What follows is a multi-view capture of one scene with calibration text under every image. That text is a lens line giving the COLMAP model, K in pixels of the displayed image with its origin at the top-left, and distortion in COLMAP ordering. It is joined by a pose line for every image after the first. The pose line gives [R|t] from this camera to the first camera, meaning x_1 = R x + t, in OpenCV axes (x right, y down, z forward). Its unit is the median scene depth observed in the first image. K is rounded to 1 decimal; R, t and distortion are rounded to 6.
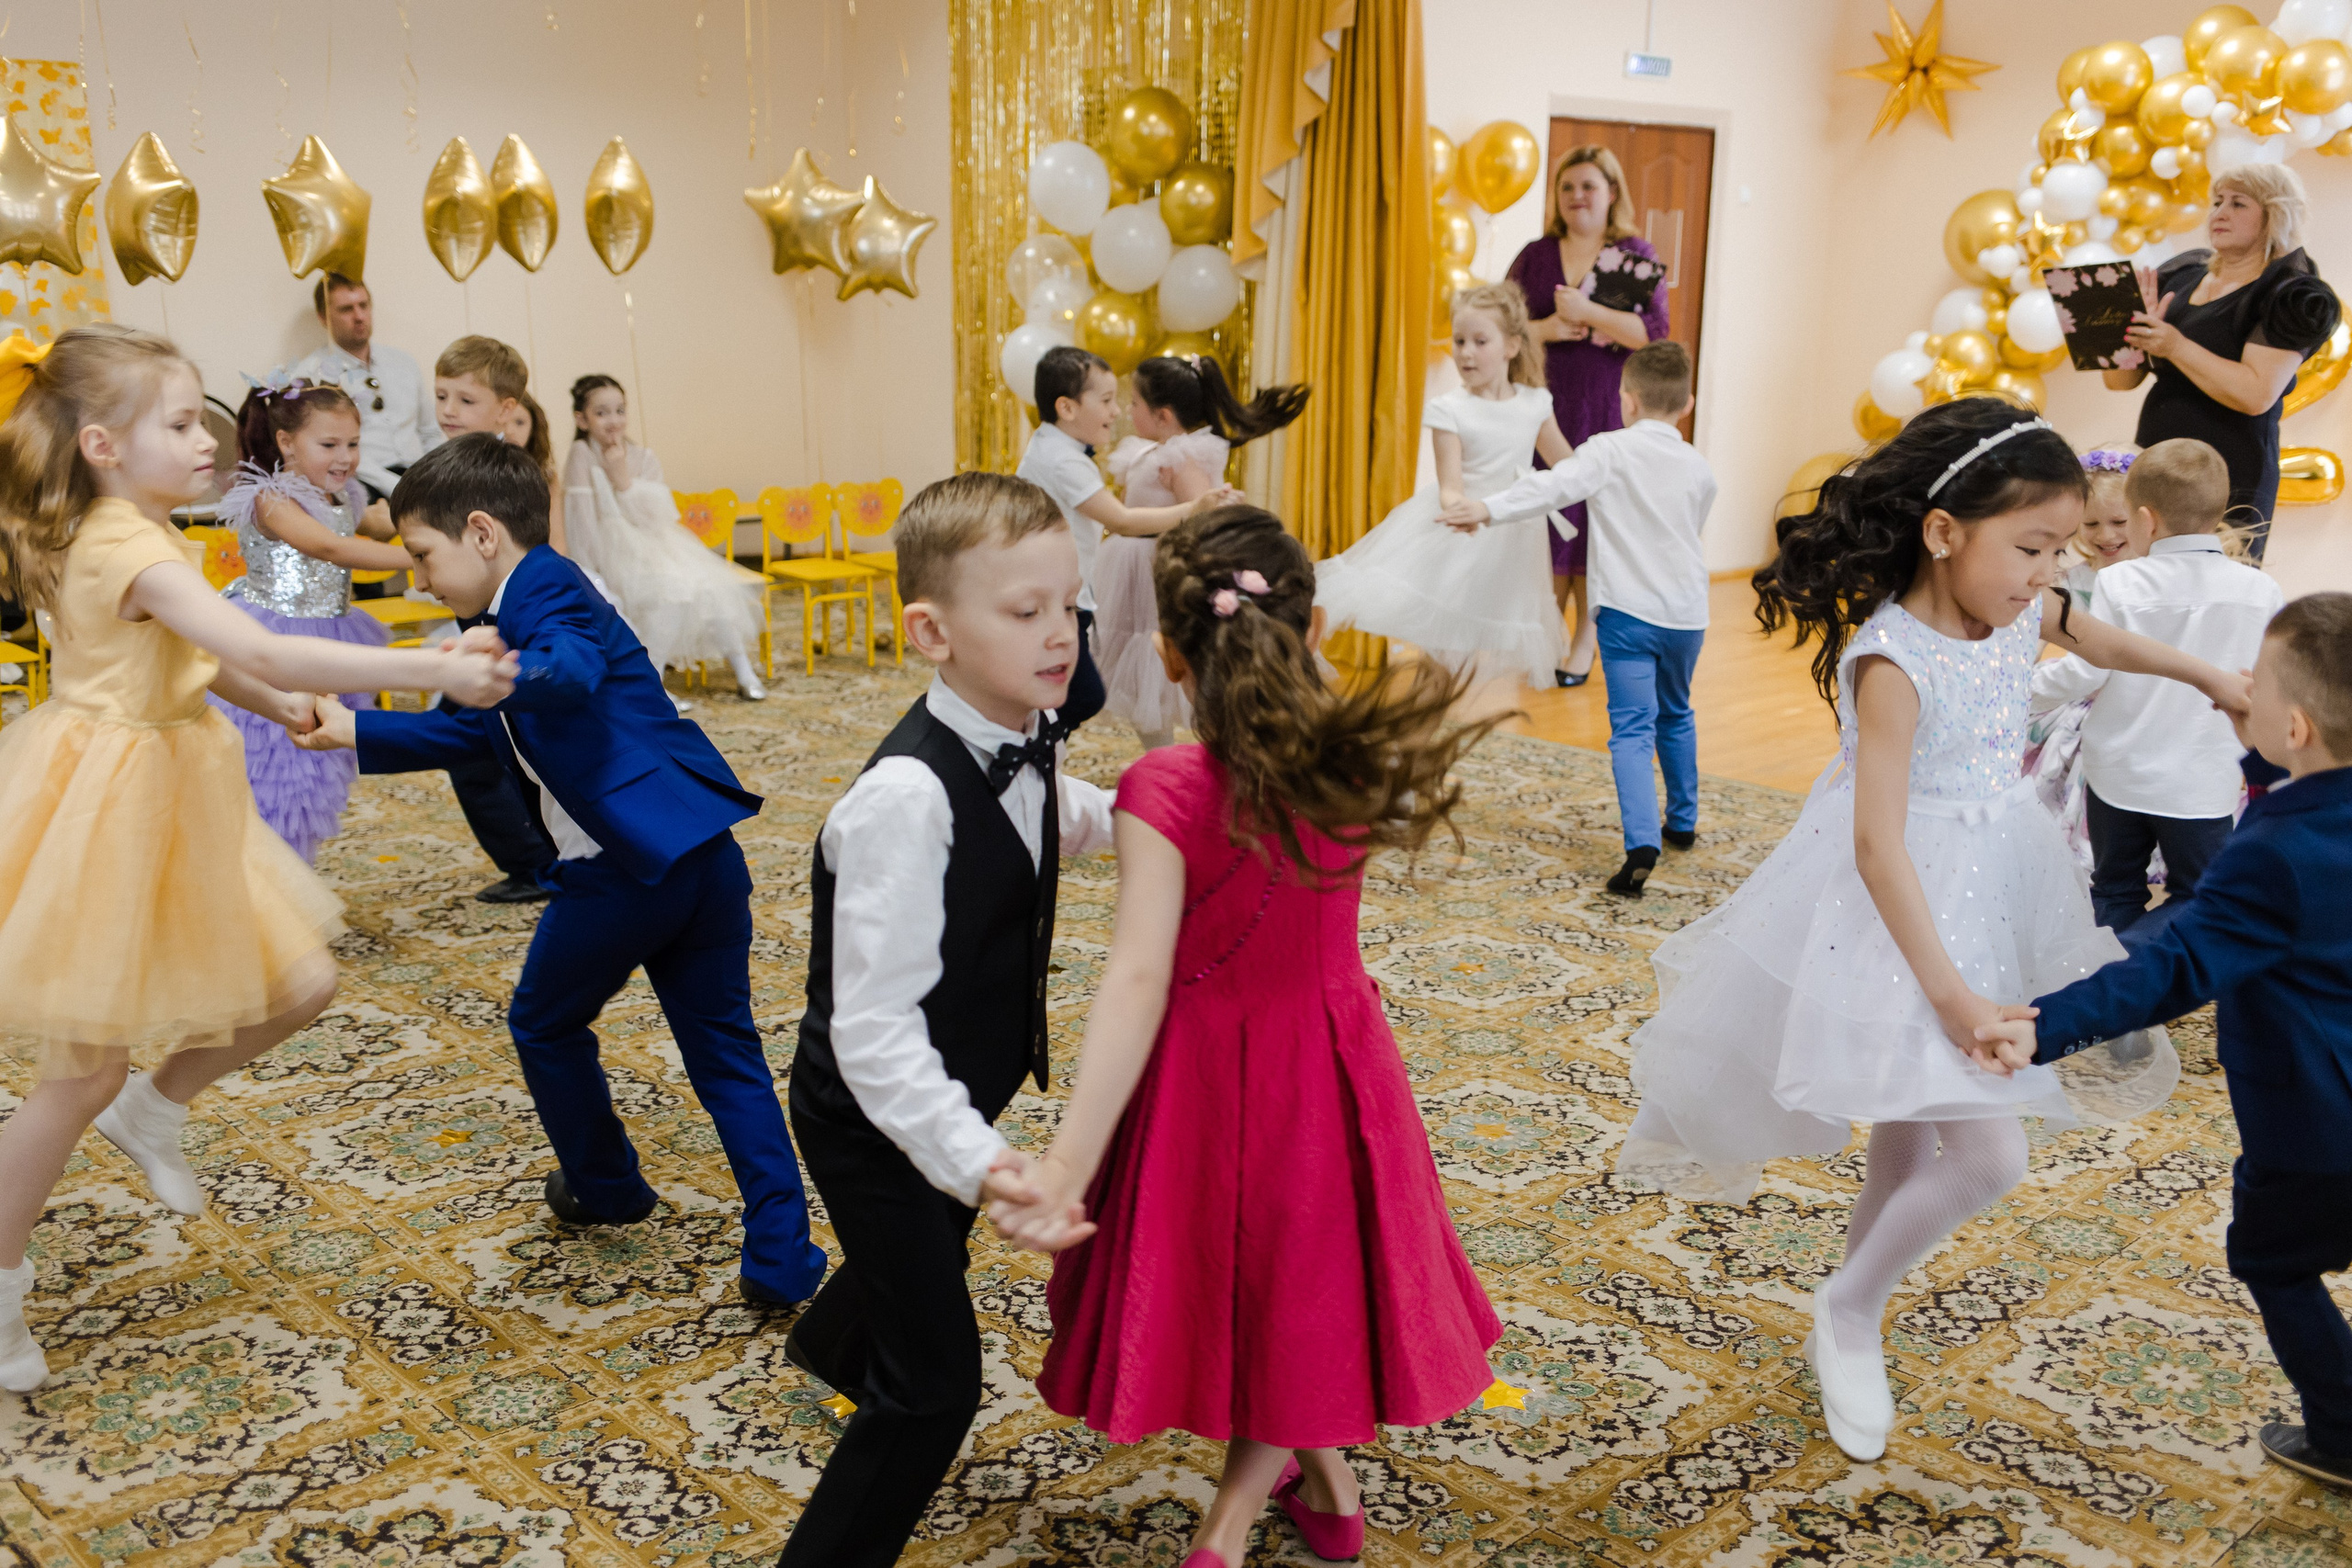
lens RADIAL K [[2241.6, 0, 1188.4], [0, 2241.6, 777.2], [0, 0, 1]] dist [0.004141, 0.000000]
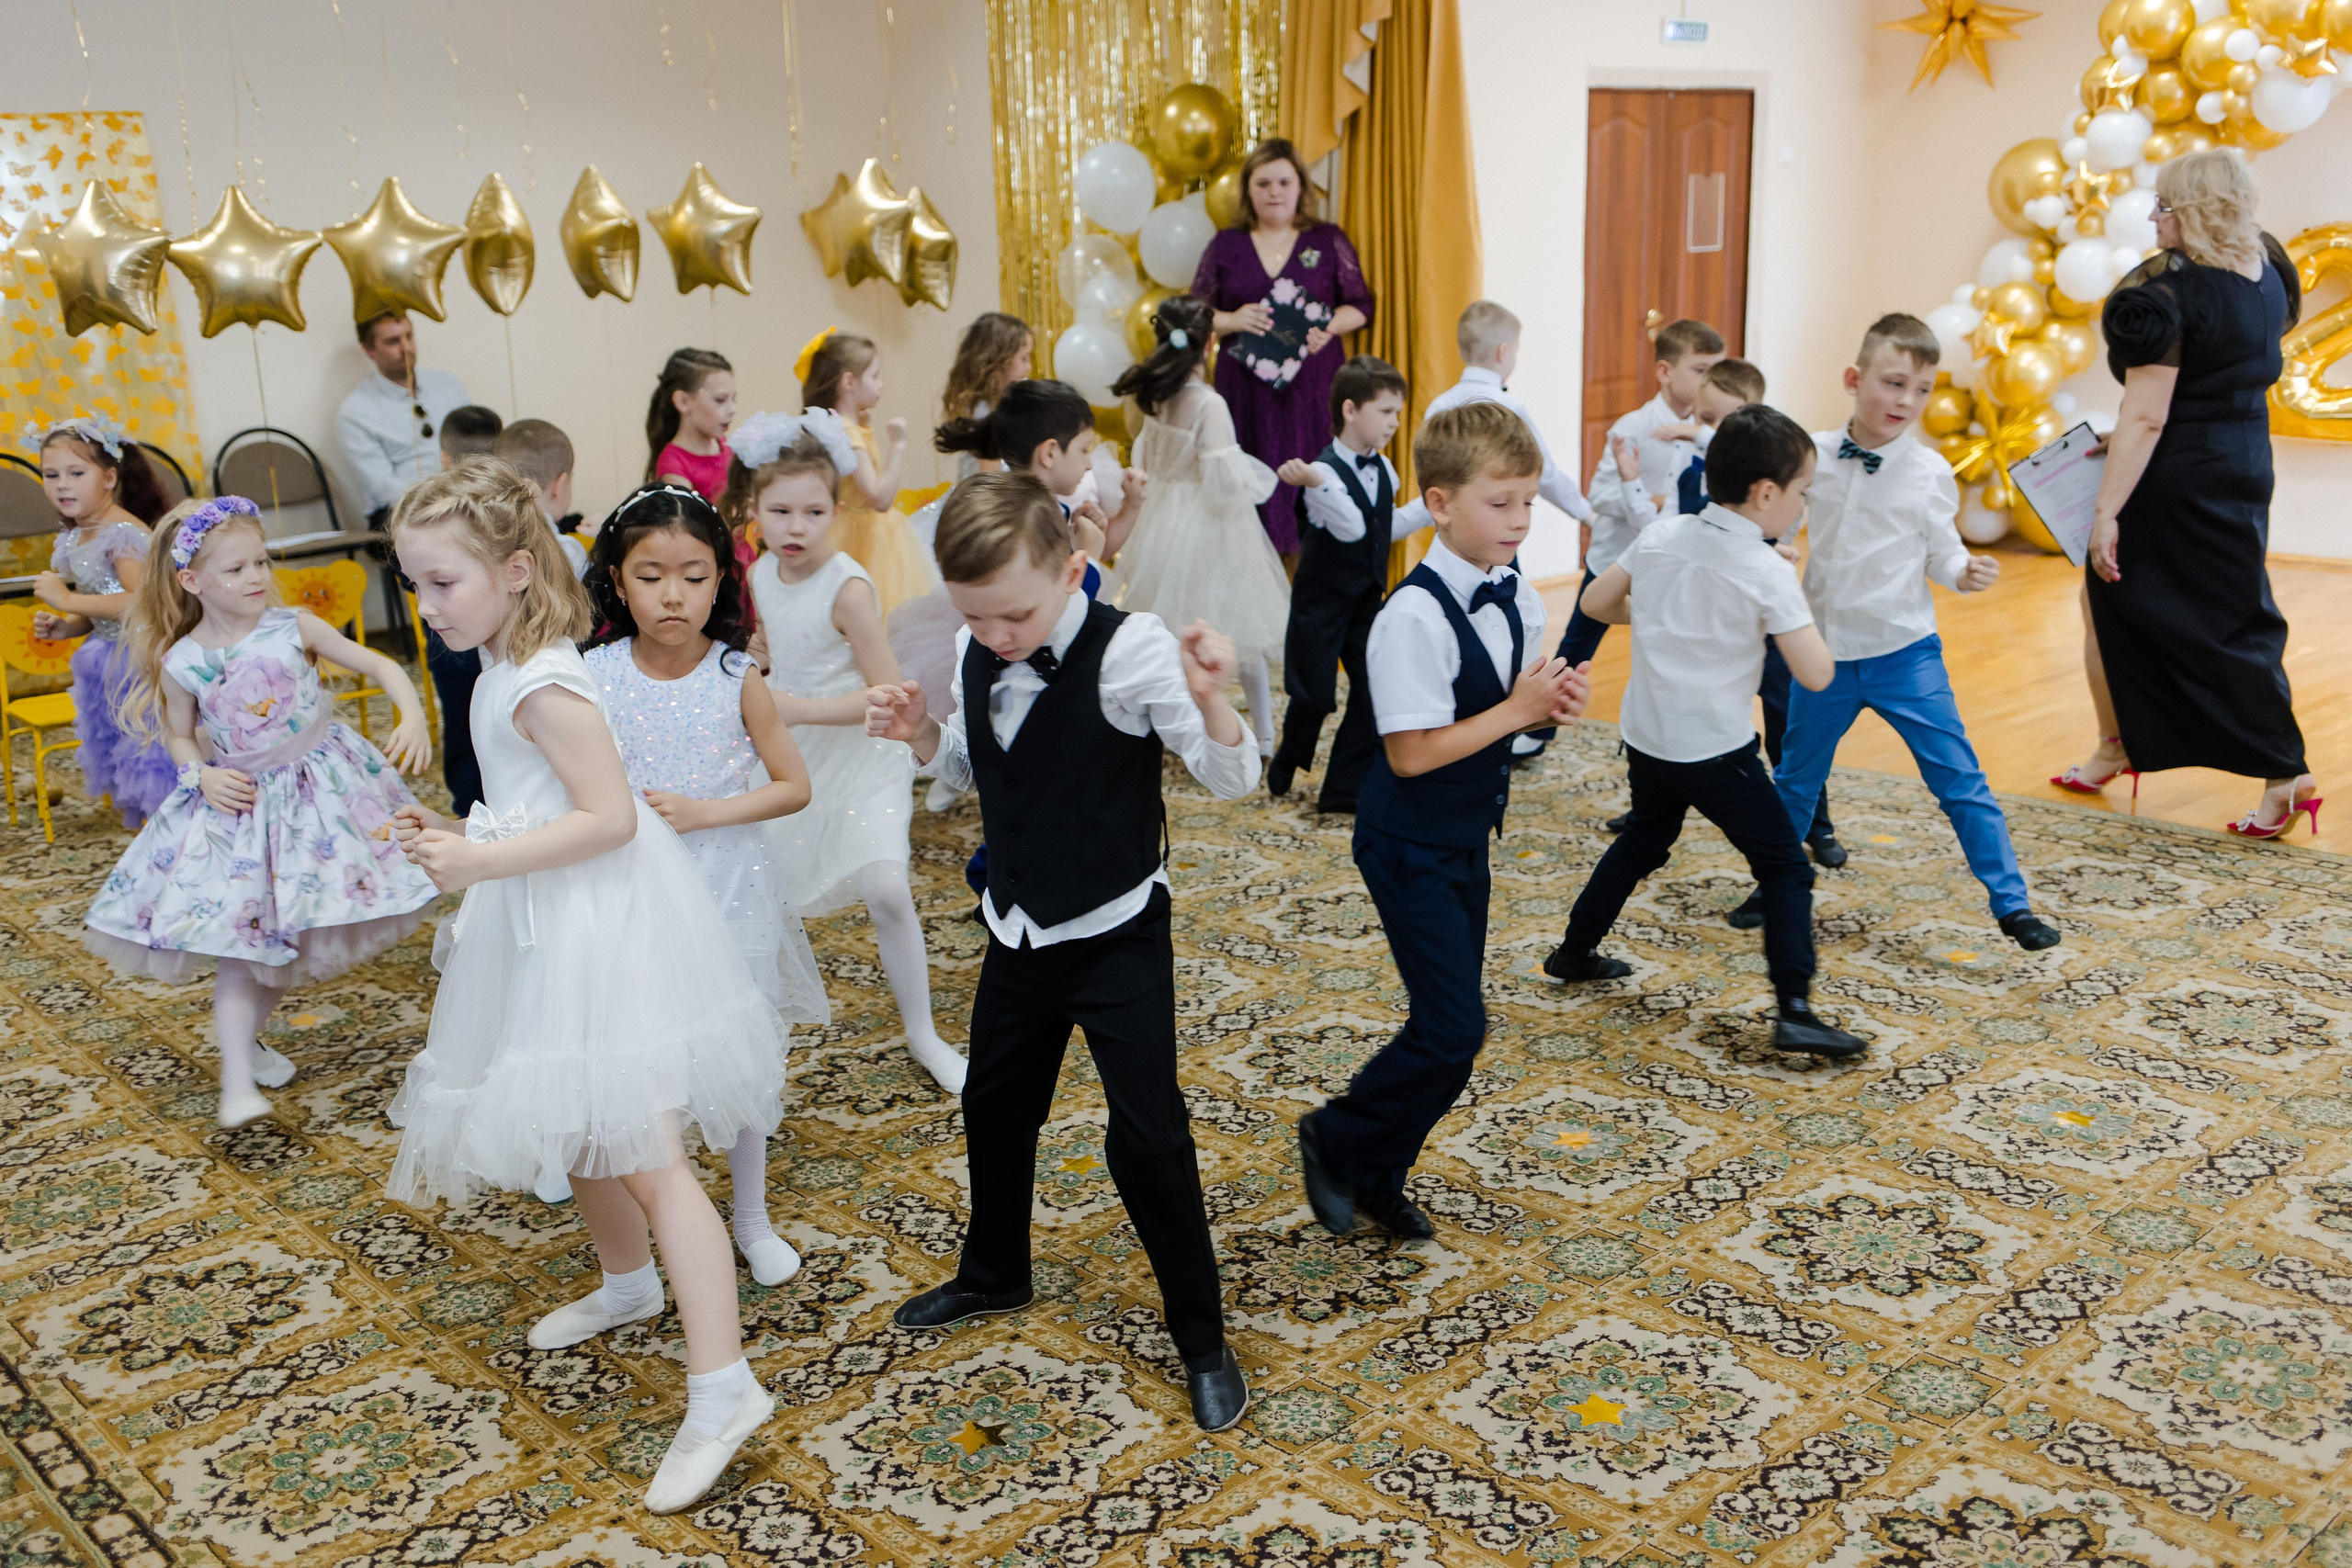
lens RADIAL K [[2241.6, 0, 1183.5], [0, 2241.6, 780.1], [0, 0, 1]] dist [0.004141, 0.000000]
pose [[0.998872, -0.039284, -0.026686, -0.012549], [0.039924, 0.998918, 0.023855, -0.044674], [0.025720, -0.024893, 0.999359, -0.036666]]
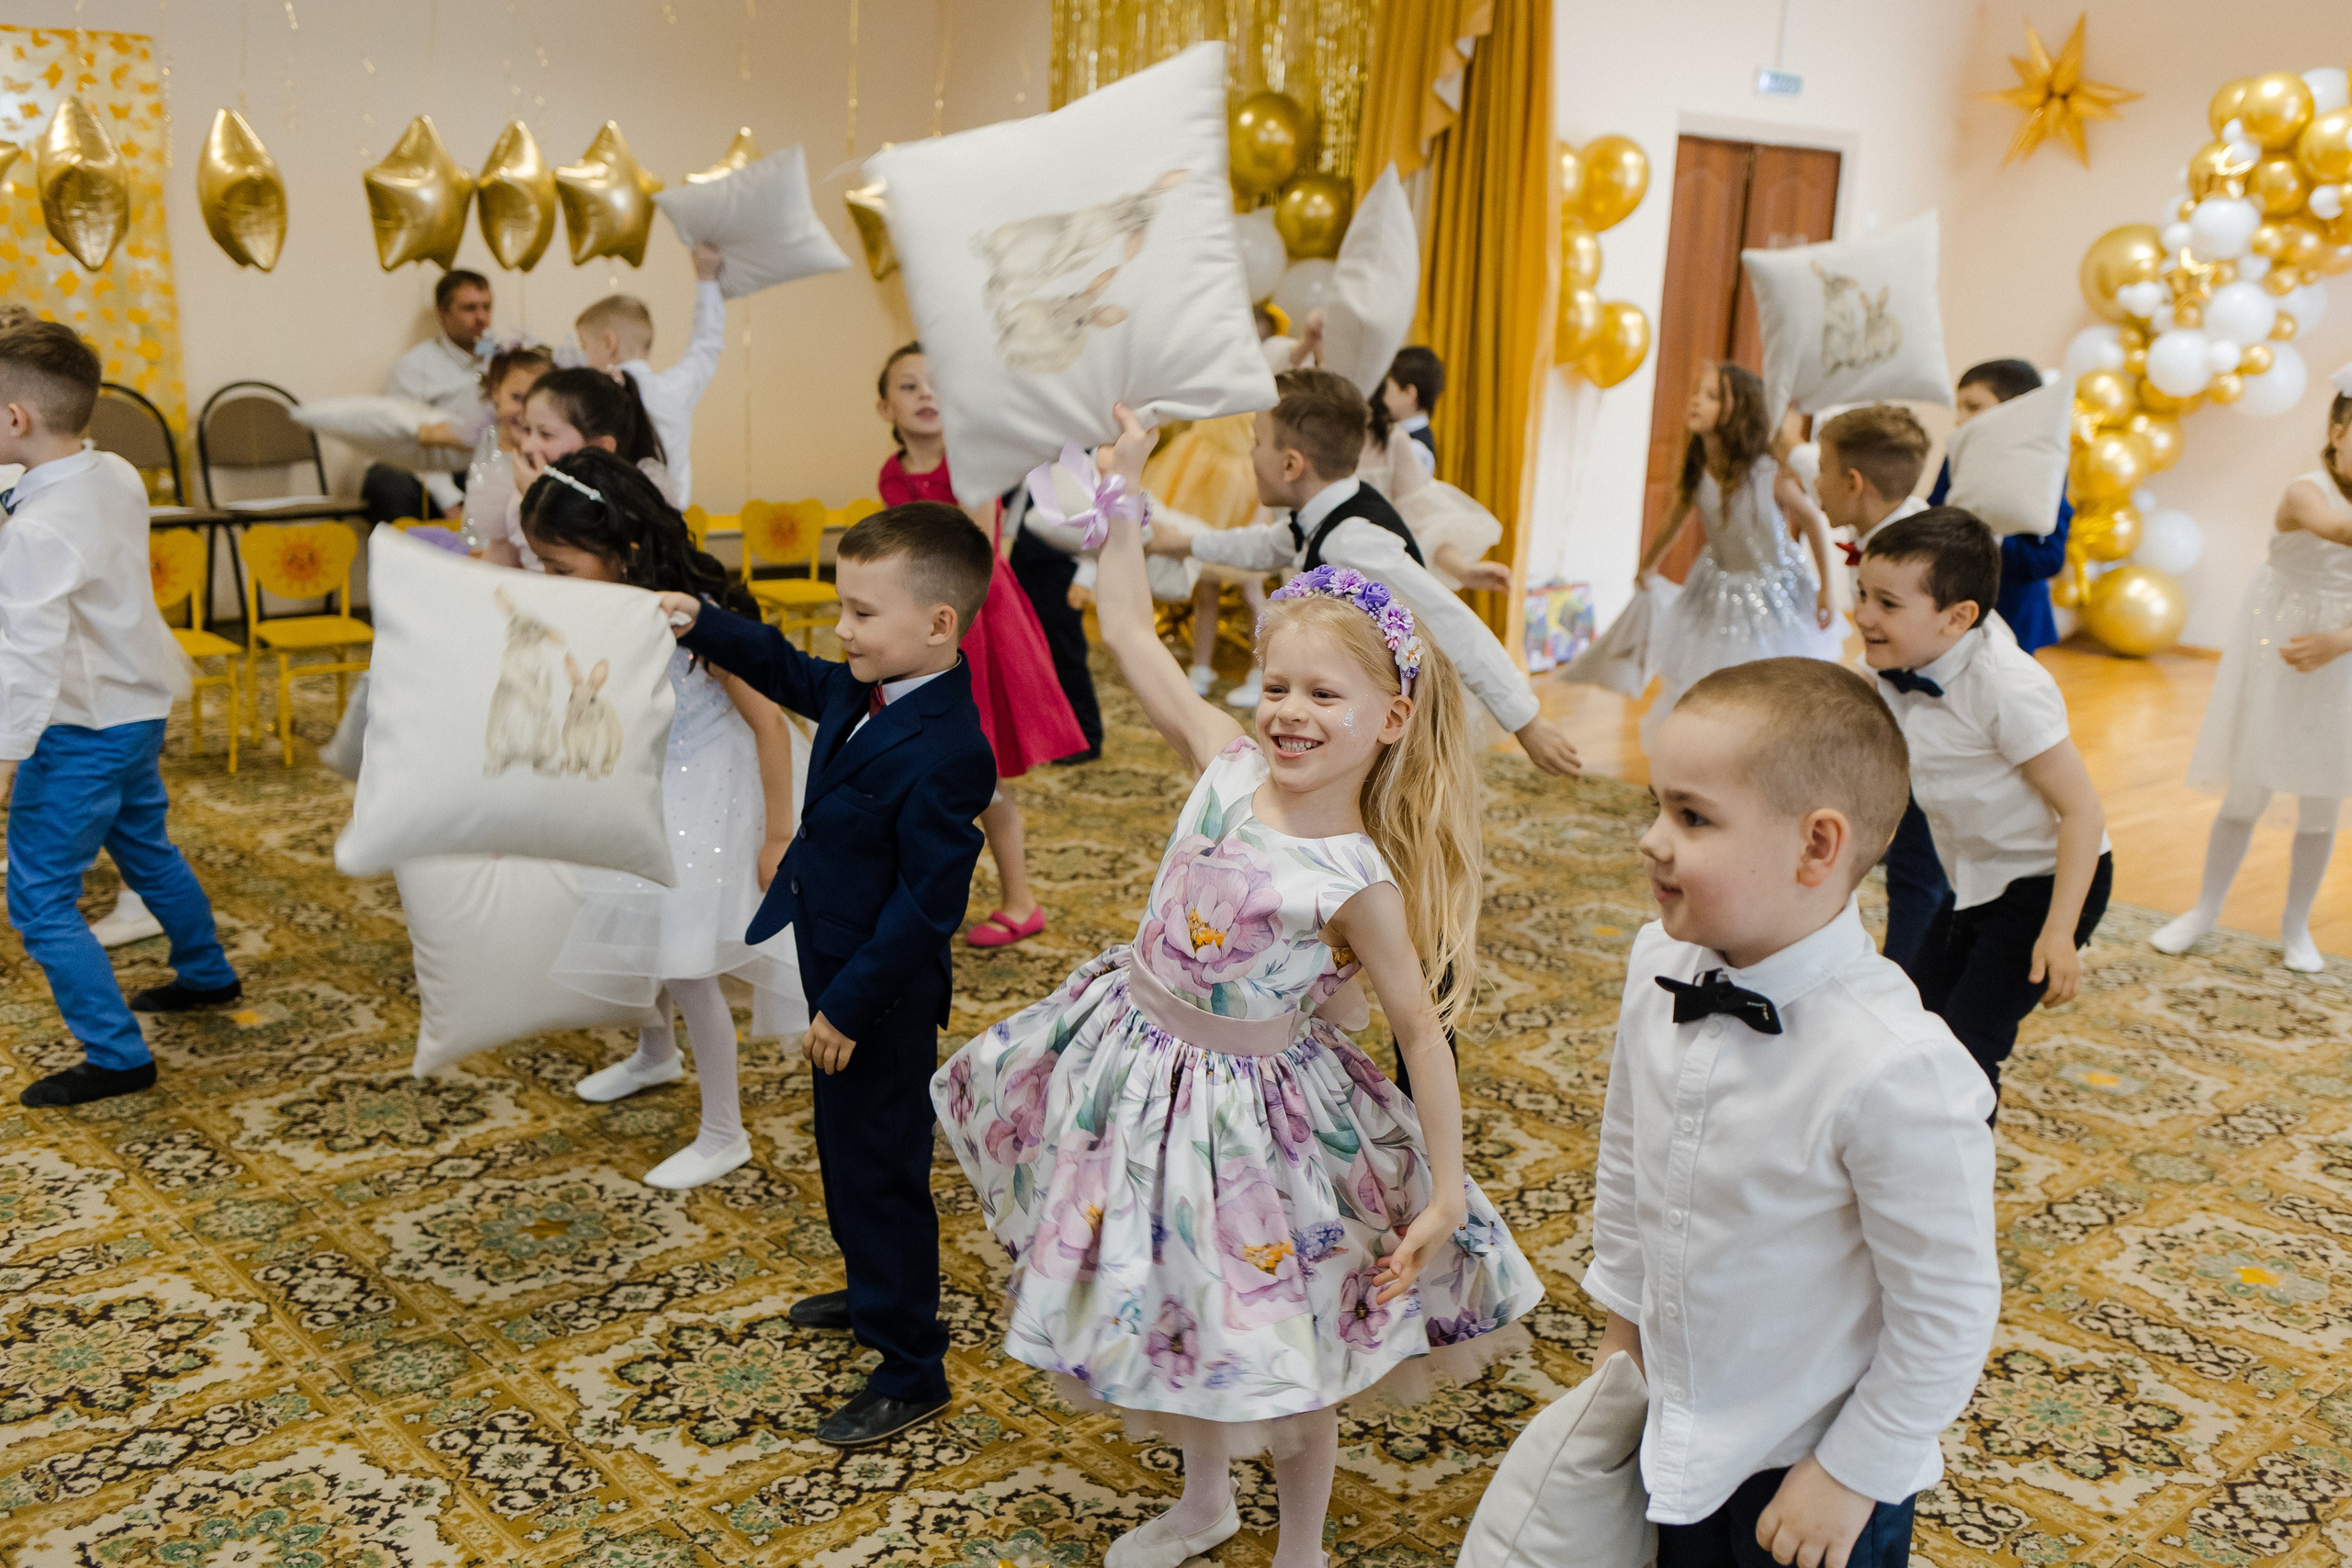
lens RADIAL K [[2241.6, 0, 1181.3], [0, 2241.6, 770.2], [0, 0, 1]] dist [0.004141, 0.000000]
pose [[0.999358, 0.033276, -0.013284, -0.073779], [-0.033334, 0.999436, -0.004150, -0.032171], [0.013139, 0.004590, 0.999903, 0.108291]]
